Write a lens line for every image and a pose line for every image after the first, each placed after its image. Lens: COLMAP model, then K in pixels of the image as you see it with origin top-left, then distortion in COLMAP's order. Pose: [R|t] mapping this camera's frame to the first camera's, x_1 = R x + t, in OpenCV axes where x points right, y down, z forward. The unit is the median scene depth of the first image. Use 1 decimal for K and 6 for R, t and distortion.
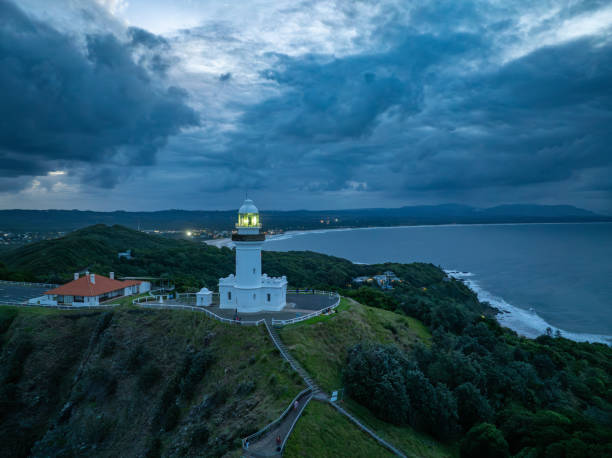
lens RADIAL K [[439.2, 0, 303.5], [0, 439.2, 228.1], [0, 0, 1]] dist [-0.031392, 0.005891]
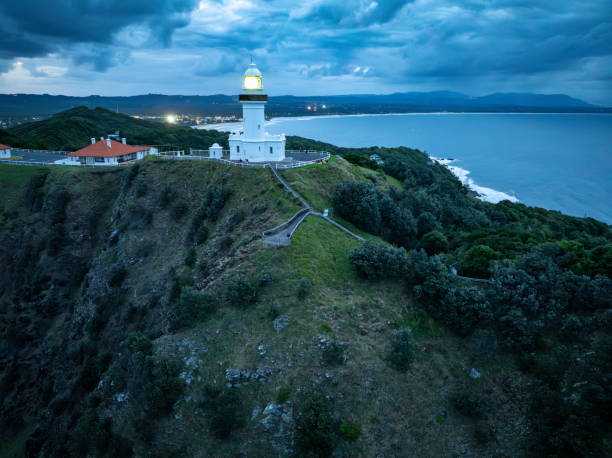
lens RADIAL K [[446.5, 0, 303.2], [0, 446.5, 233.9], [0, 0, 1]] dist [-0.031988, 0.000097]
pose [[0.999492, -0.000106, 0.031855, -0.029244], [-0.008041, 0.966772, 0.255512, 0.064344], [-0.030824, -0.255639, 0.966281, -0.231965]]
